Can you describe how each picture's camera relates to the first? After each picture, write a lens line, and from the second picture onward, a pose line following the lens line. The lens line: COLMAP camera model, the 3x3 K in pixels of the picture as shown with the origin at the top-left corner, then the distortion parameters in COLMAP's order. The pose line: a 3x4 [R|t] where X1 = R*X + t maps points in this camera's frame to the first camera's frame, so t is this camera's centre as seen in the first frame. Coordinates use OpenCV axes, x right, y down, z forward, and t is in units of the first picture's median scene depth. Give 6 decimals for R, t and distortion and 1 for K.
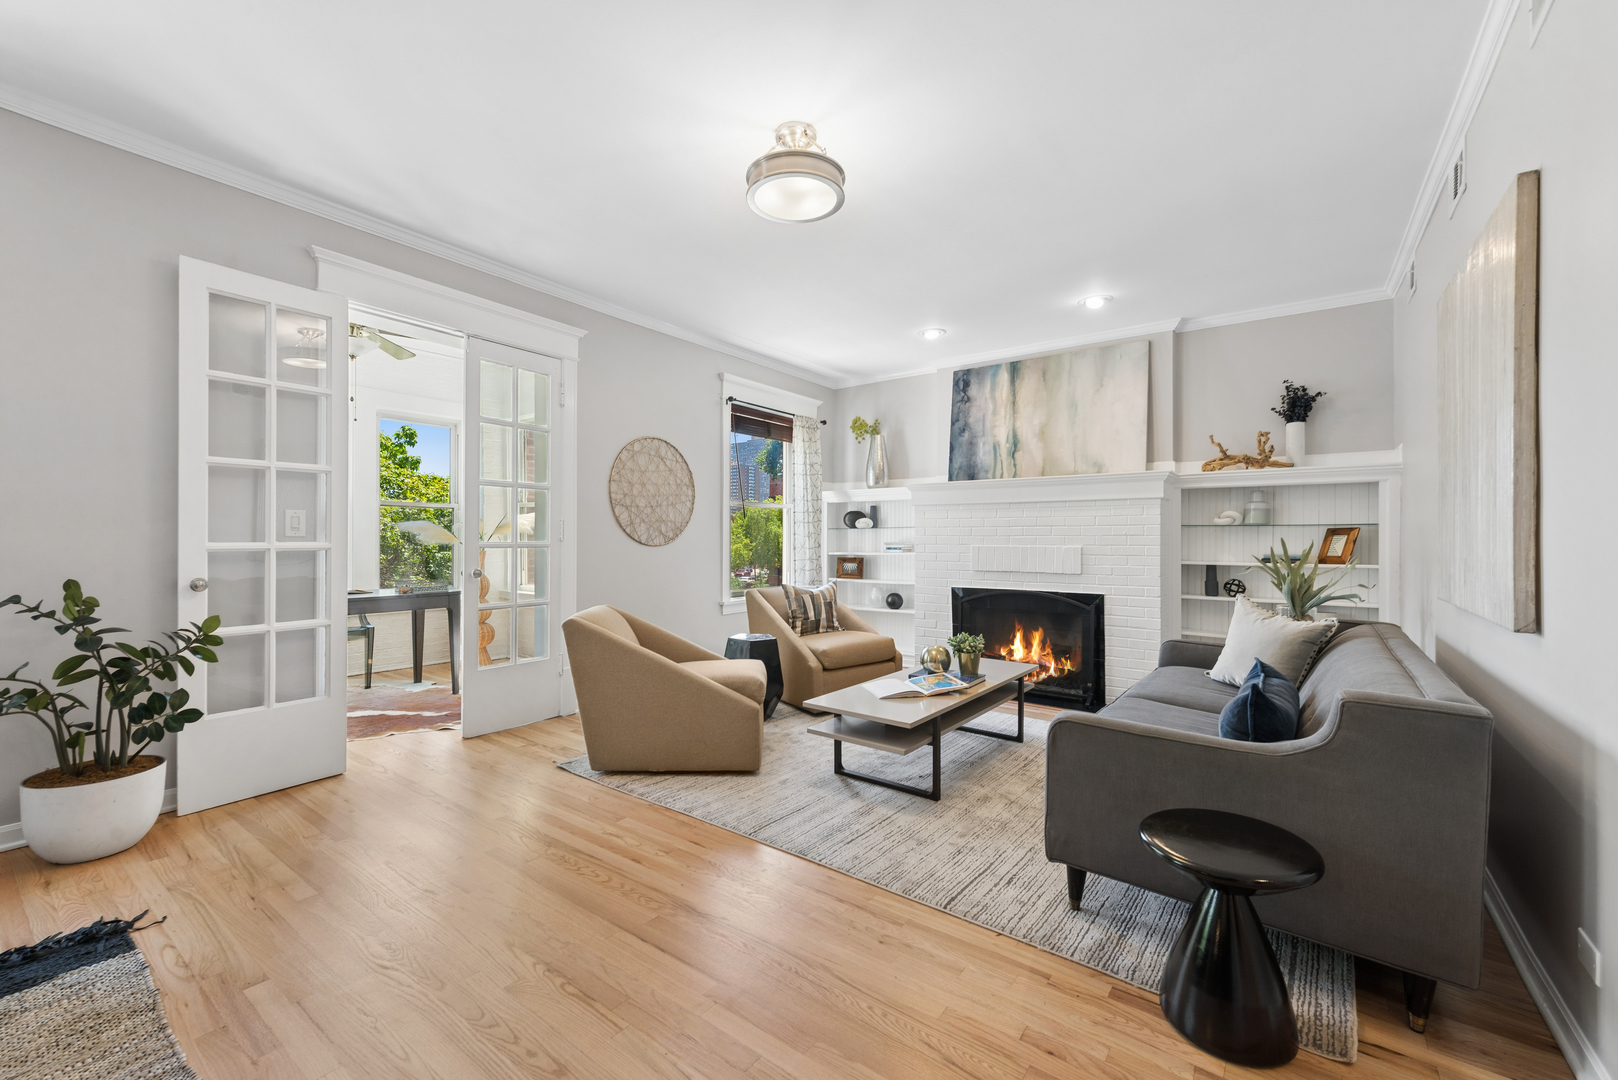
lens RADIAL K [[661.6, 0, 792.5], [0, 661.6, 539.6], [0, 0, 1]] dist [0.009686, -0.003030]
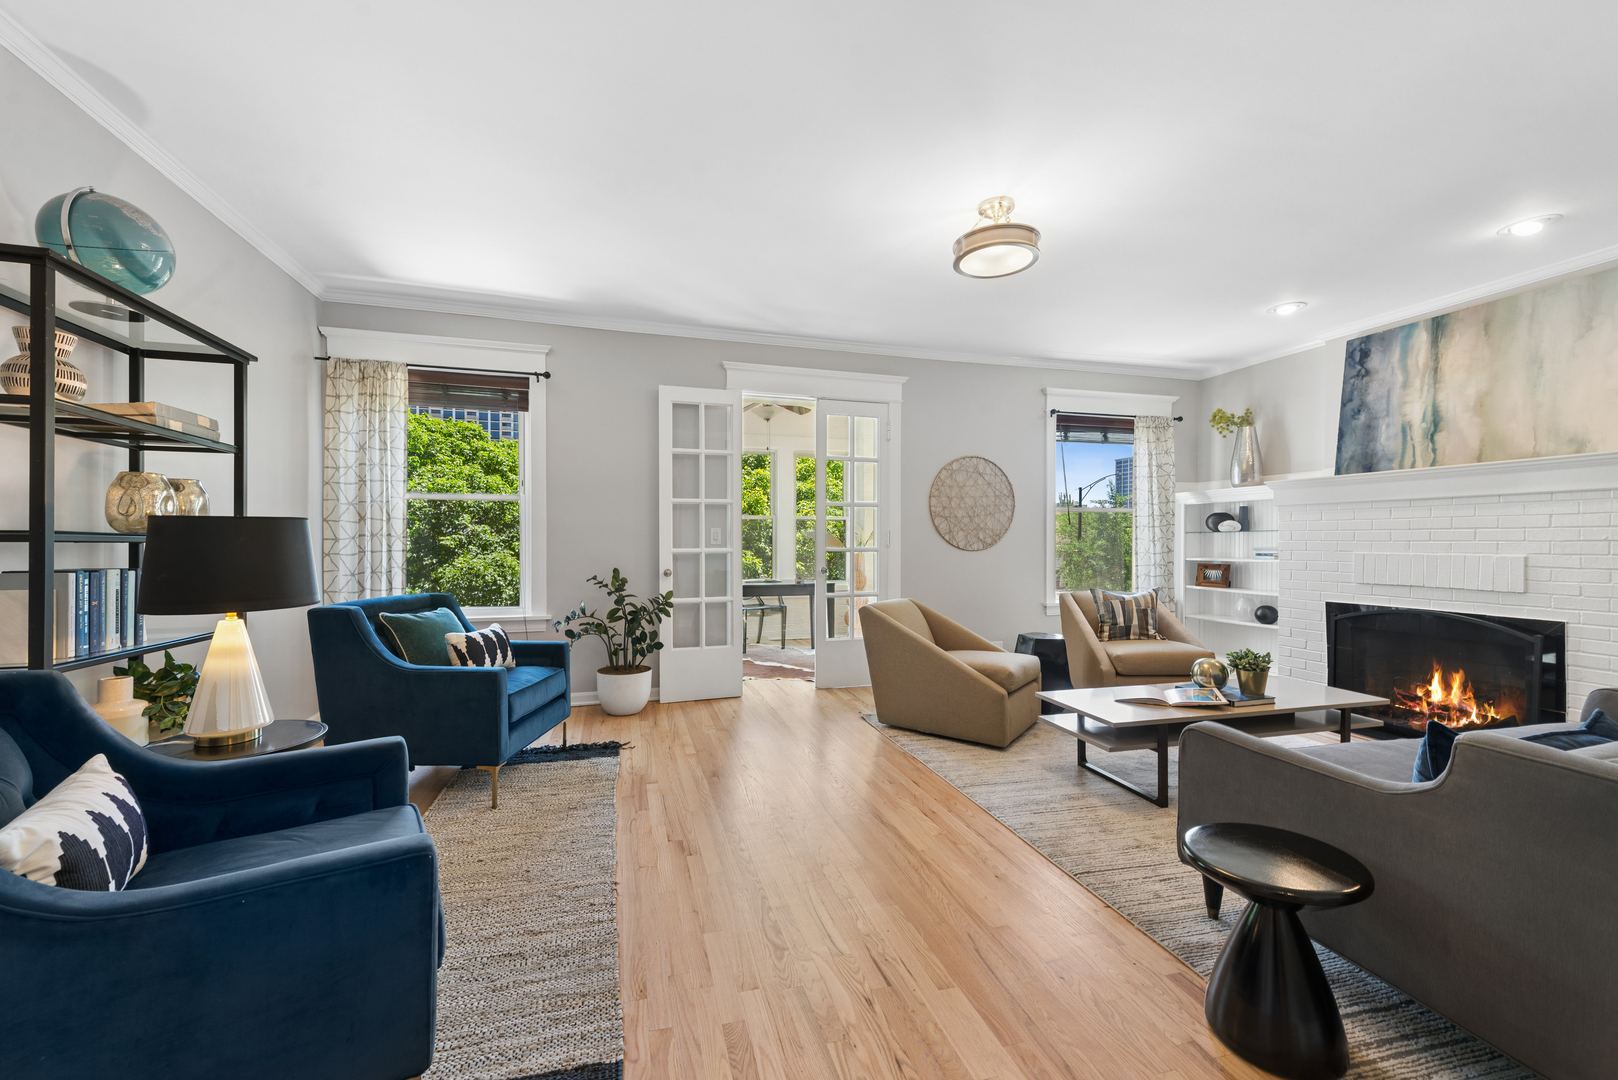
lens RADIAL K [[633.4, 0, 790.2], [0, 633.4, 543.6], [0, 0, 1]] dist [0.009241, -0.002097]
pose [[0.791939, 0.000237, -0.610600, 0.277109], [0.003126, 0.999985, 0.004443, -0.010976], [0.610592, -0.005427, 0.791927, -0.086492]]
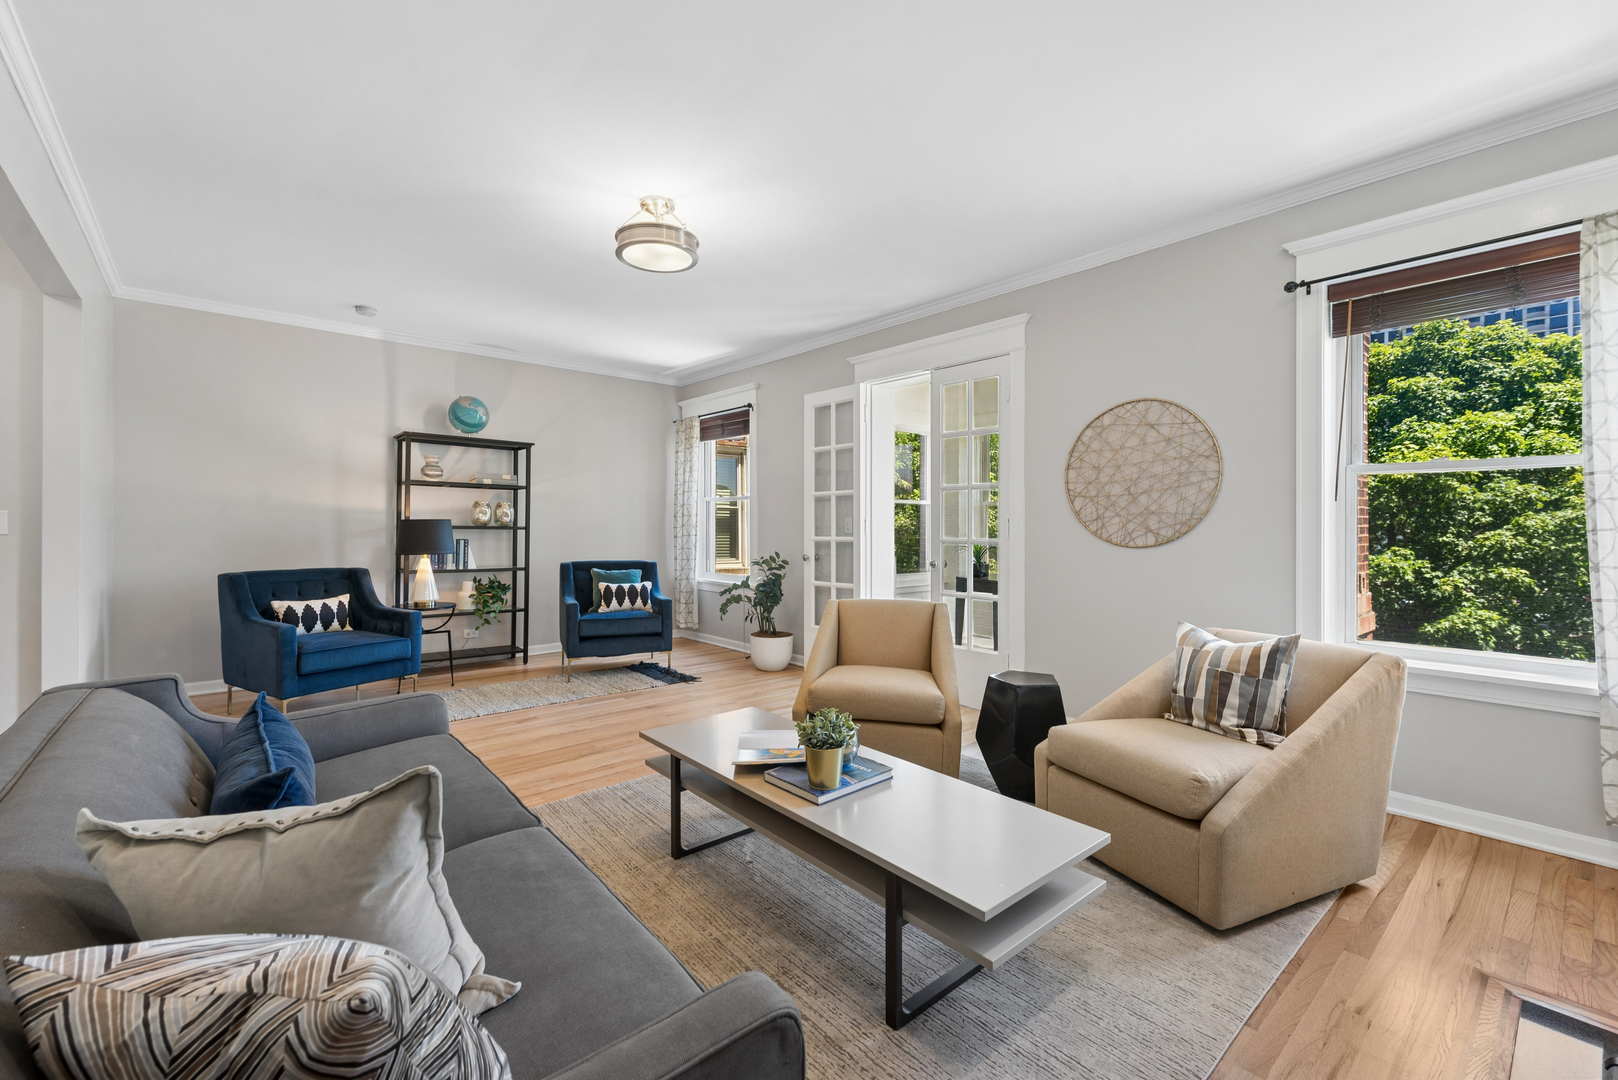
lens RADIAL K [[661.6, 0, 795.4], [0, 661.6, 527.3], [0, 0, 1]] dist [0.009686, -0.003030]
pose [[-0.212383, -0.003679, -0.977179, 0.769613], [-0.002020, 0.999992, -0.003326, -0.013008], [0.977184, 0.001268, -0.212389, 1.021831]]
